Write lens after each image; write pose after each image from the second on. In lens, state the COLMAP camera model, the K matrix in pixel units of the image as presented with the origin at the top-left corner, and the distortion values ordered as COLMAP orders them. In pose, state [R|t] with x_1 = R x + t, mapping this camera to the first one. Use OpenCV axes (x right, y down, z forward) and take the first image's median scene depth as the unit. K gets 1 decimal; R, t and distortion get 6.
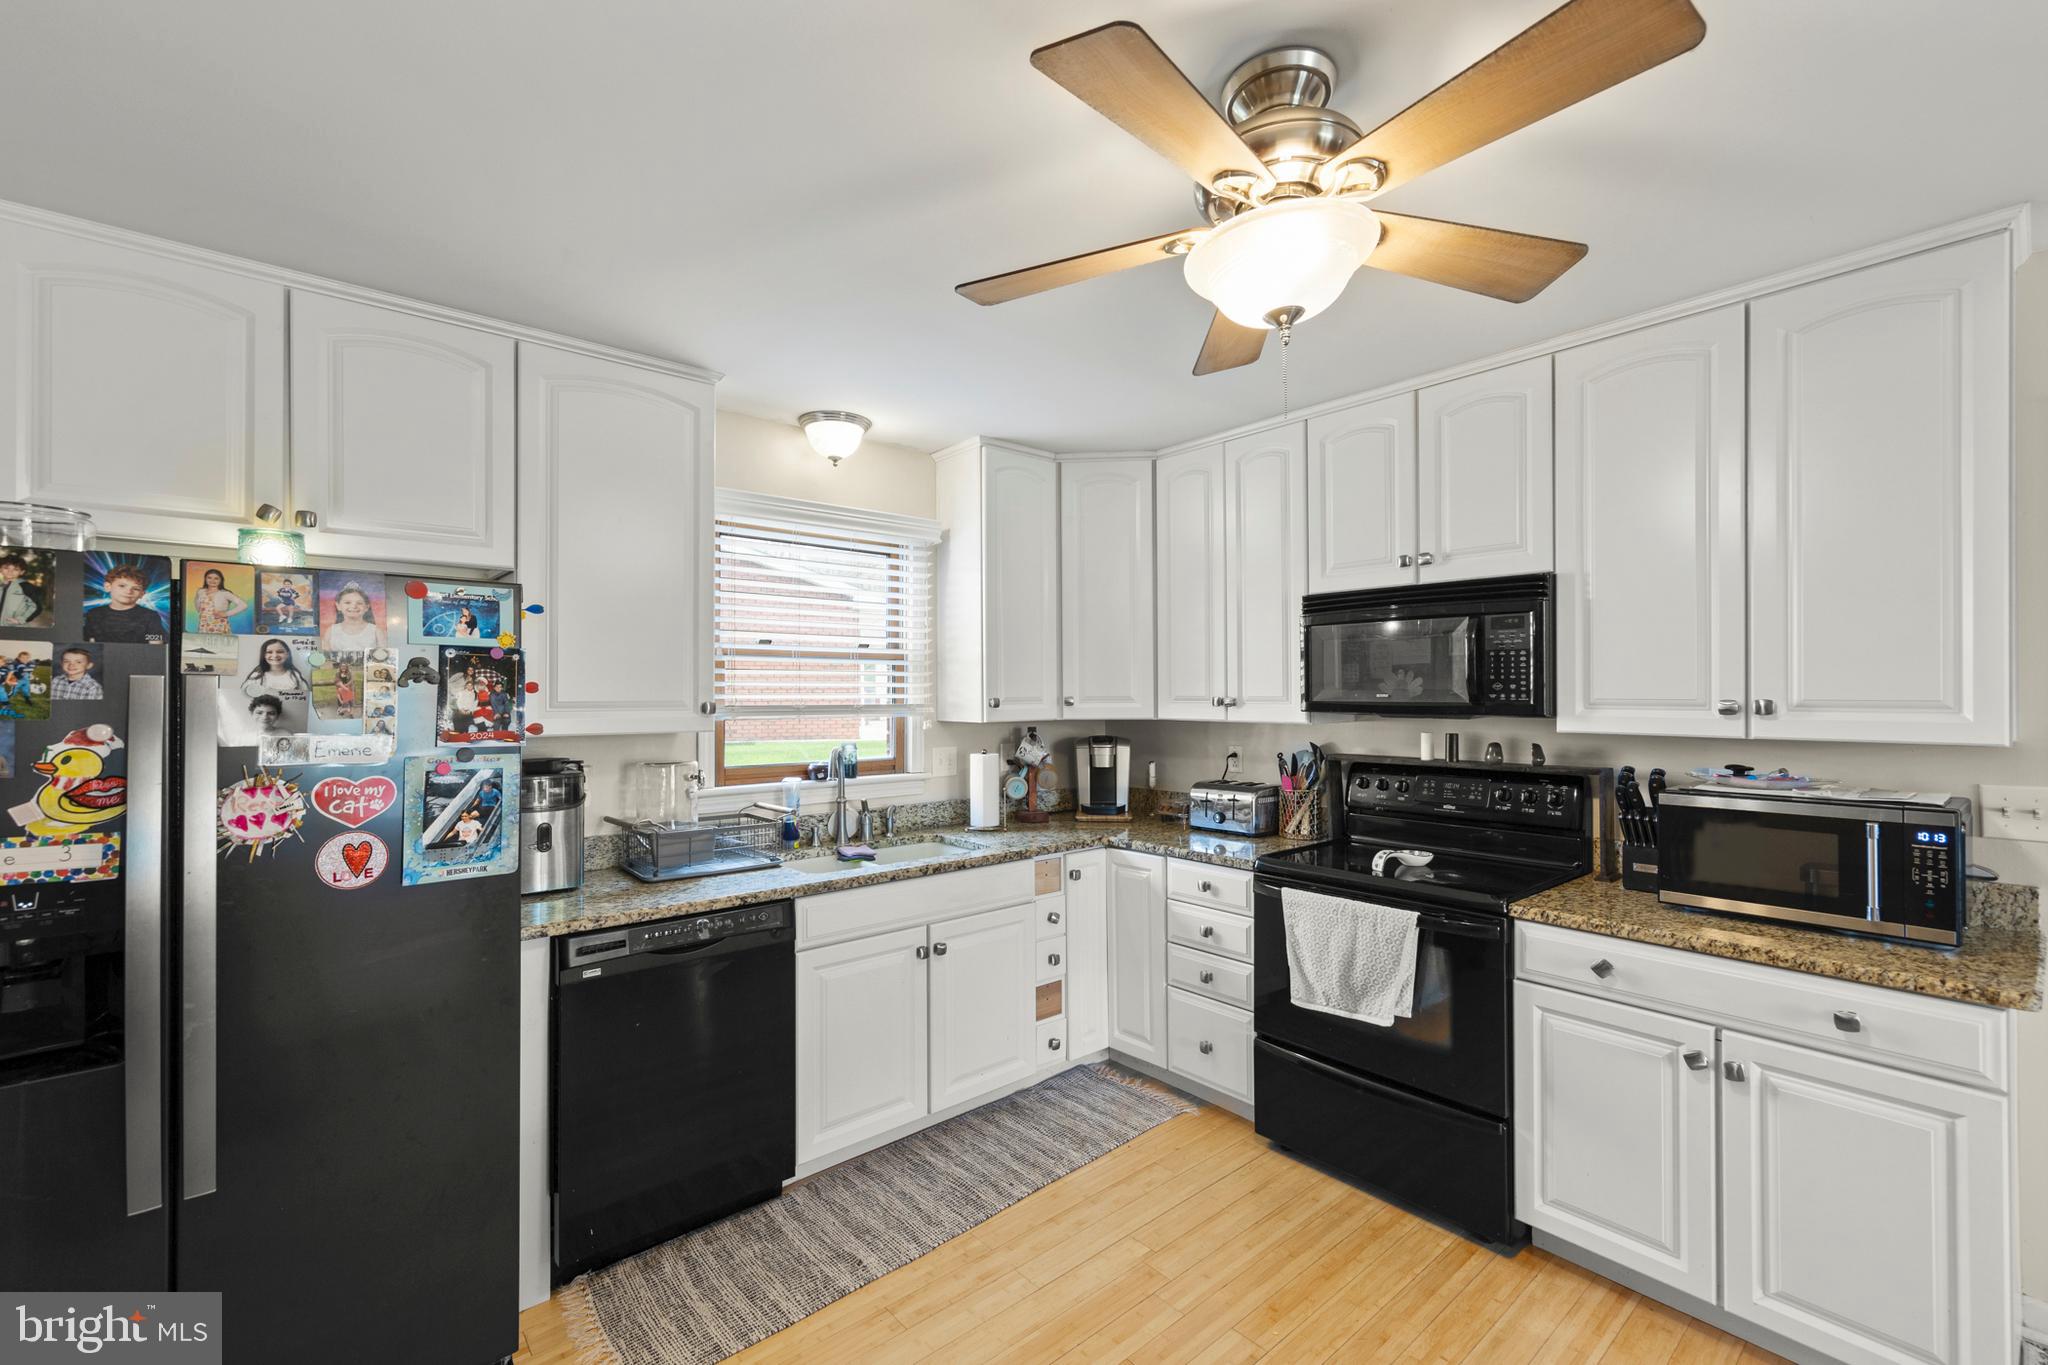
lens RADIAL K [[879.2, 0, 1038.1], [0, 879.2, 698.7], [0, 0, 1]] dist [0.014044, -0.000229]
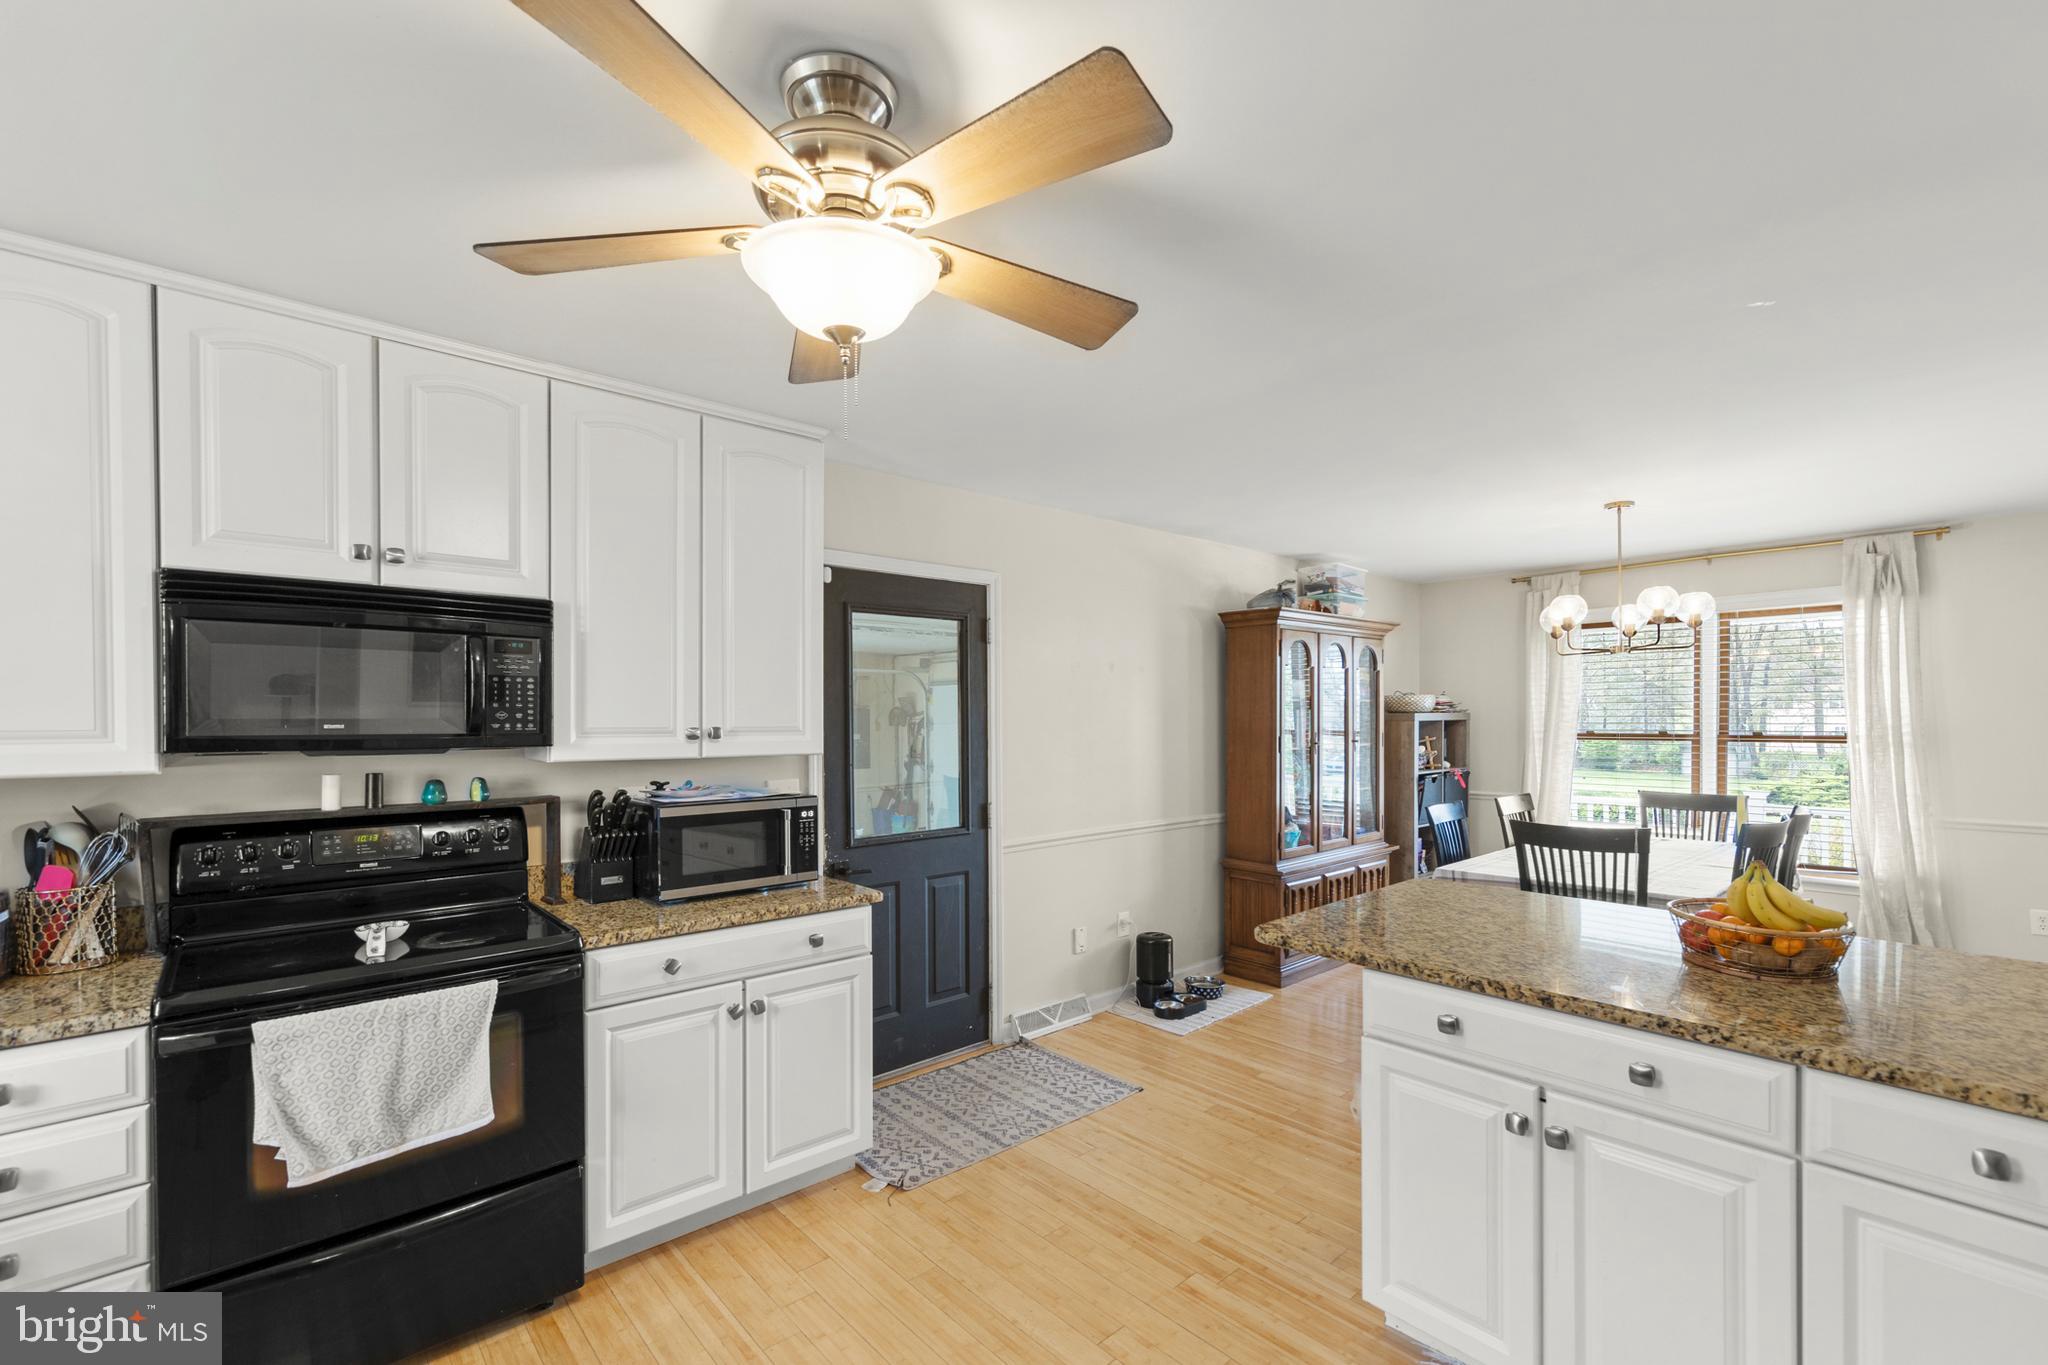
lens RADIAL K [[879.2, 0, 1019.2], [0, 879.2, 736.9], [0, 0, 1]] dist [0.014044, -0.000229]
pose [[-0.014339, -0.015391, 0.999779, -0.408400], [0.010820, 0.999821, 0.015547, 0.000003], [-0.999839, 0.011041, -0.014170, 0.480409]]
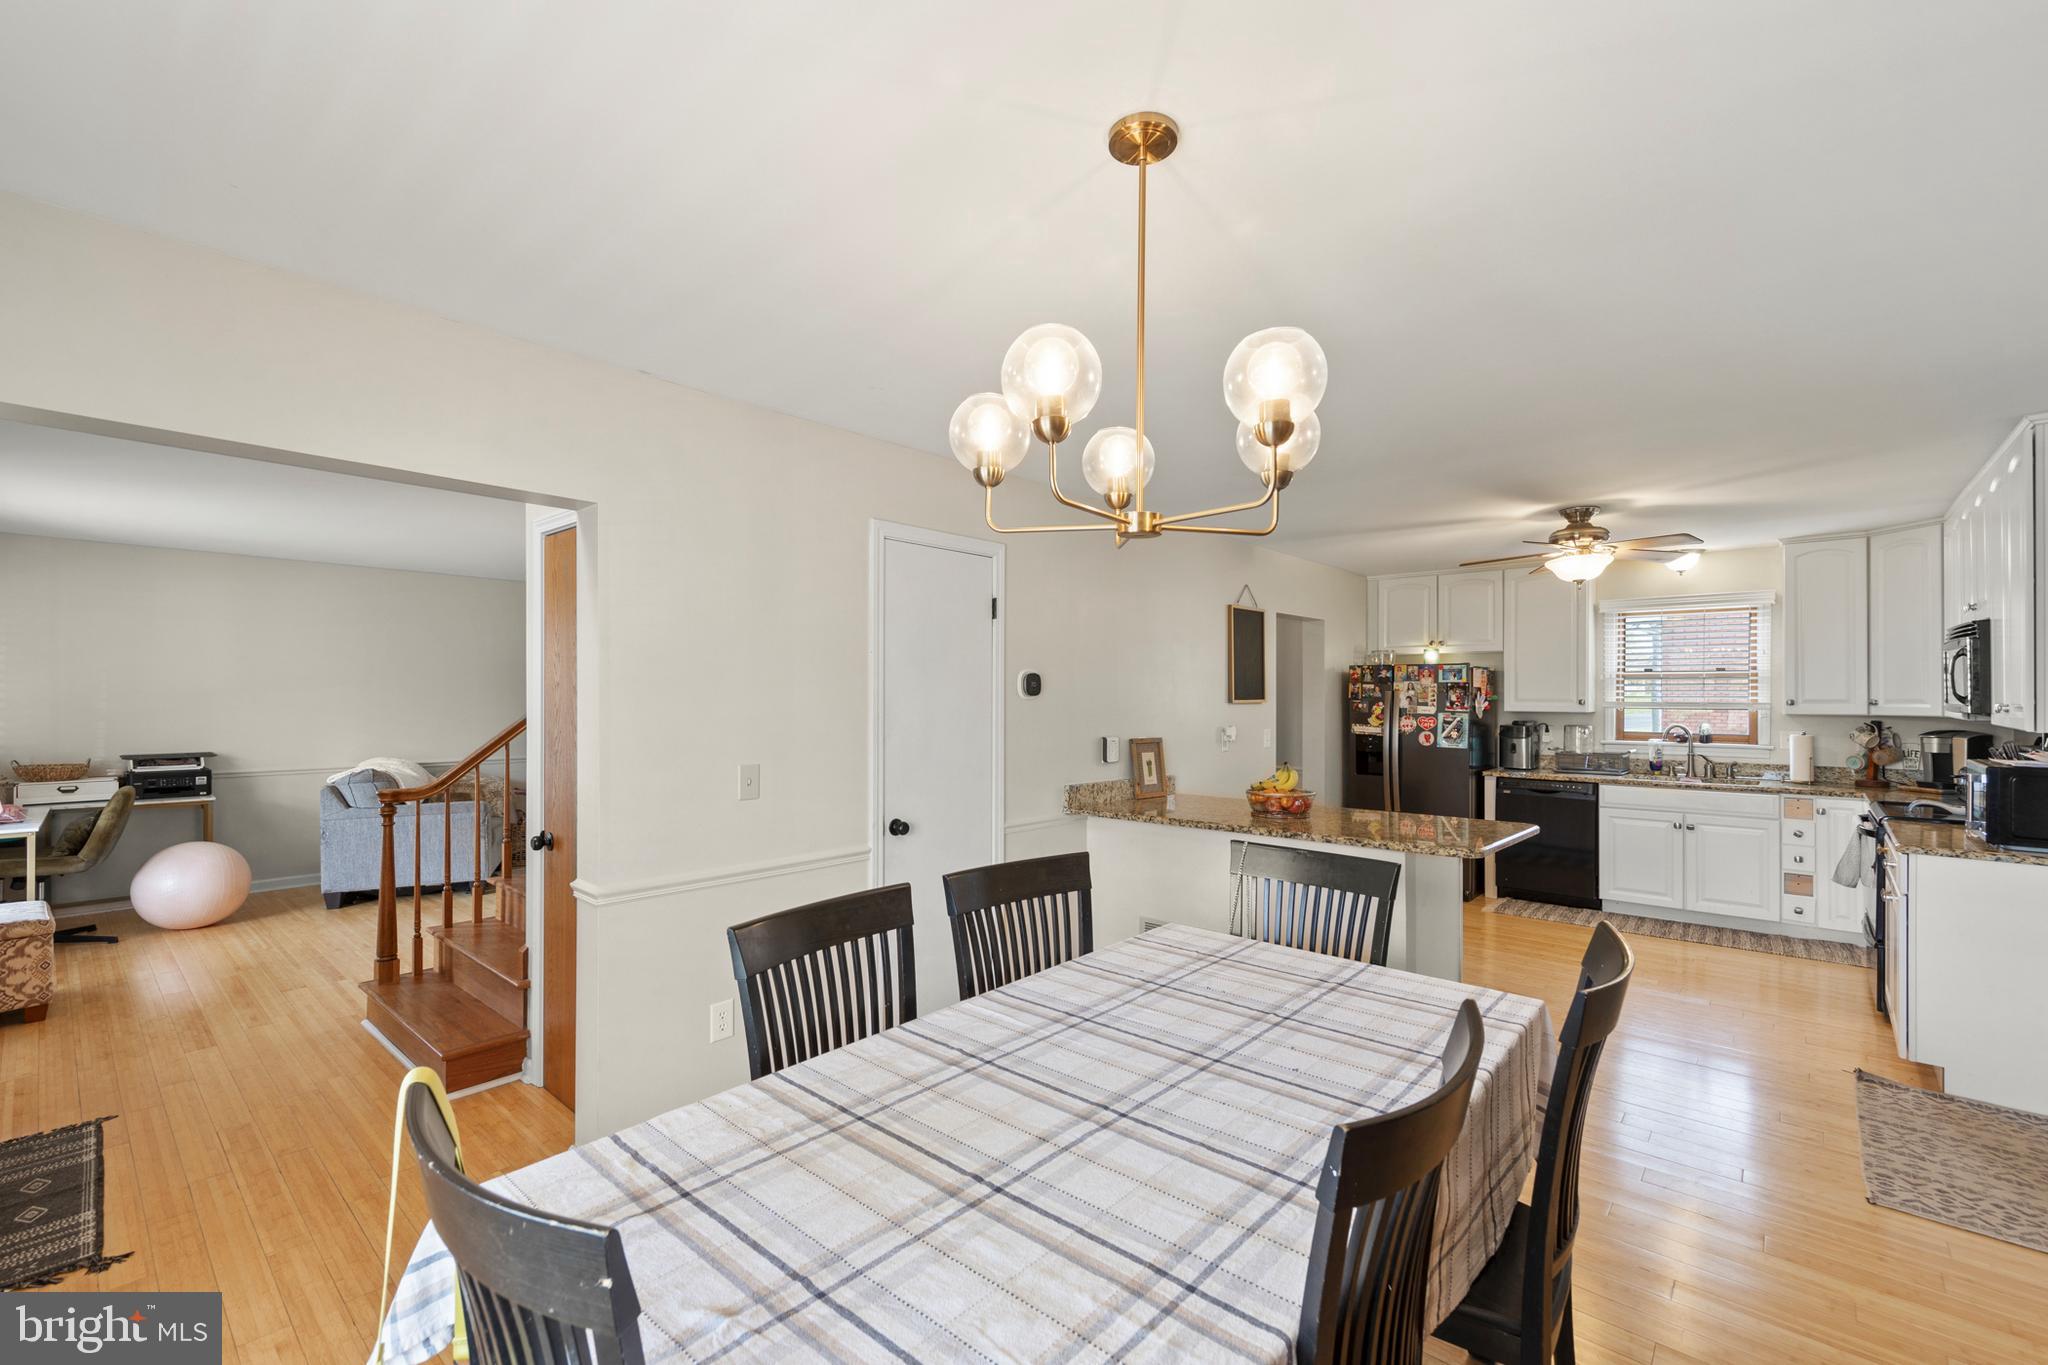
lens RADIAL K [[879.2, 0, 1009.3], [0, 879.2, 704.8], [0, 0, 1]] dist [0.014044, -0.000229]
pose [[0.124816, 0.017162, -0.992032, 1.925945], [-0.007969, 0.999835, 0.016294, -0.009453], [0.992148, 0.005872, 0.124932, -0.880129]]
